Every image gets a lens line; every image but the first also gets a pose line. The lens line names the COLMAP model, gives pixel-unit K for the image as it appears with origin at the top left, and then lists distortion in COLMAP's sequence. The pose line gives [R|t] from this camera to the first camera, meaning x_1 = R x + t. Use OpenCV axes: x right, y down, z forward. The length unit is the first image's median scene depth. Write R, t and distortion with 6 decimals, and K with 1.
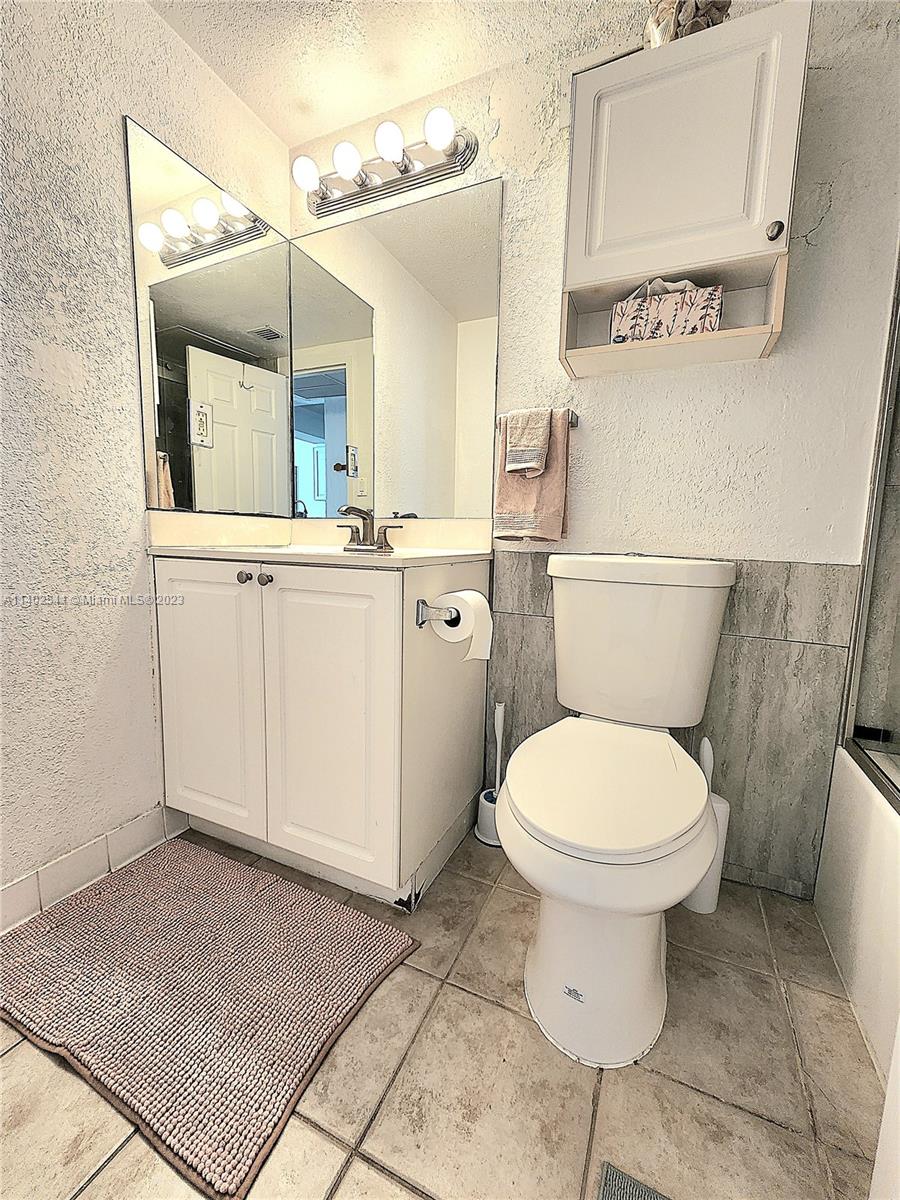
lens RADIAL K [[490.8, 0, 447.0], [0, 490.8, 599.9], [0, 0, 1]] dist [-0.000645, -0.000469]
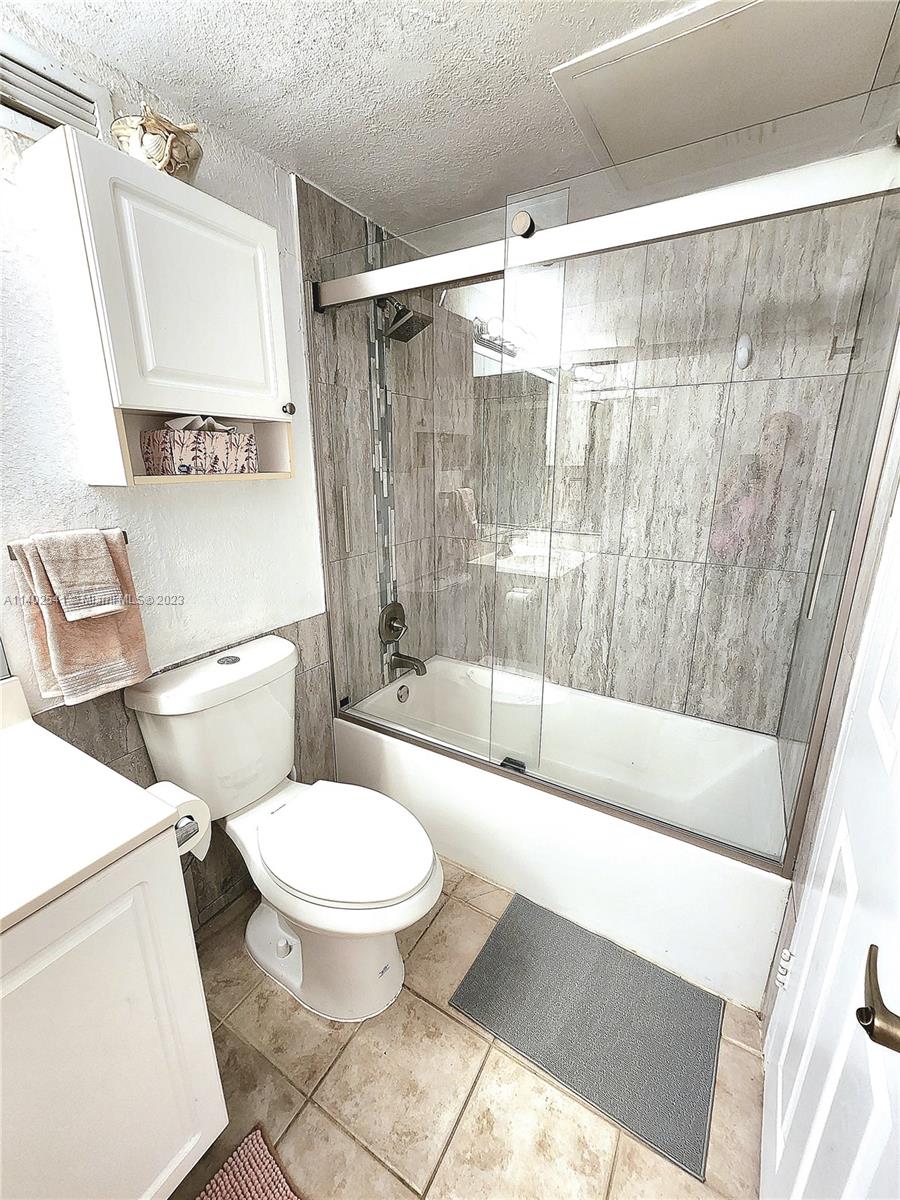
lens RADIAL K [[490.8, 0, 450.6], [0, 490.8, 597.7], [0, 0, 1]] dist [-0.000645, -0.000469]
pose [[0.105225, -0.295569, 0.949509, -0.636288], [0.120775, 0.951540, 0.282817, -0.536720], [-0.987087, 0.084918, 0.135824, 0.395008]]
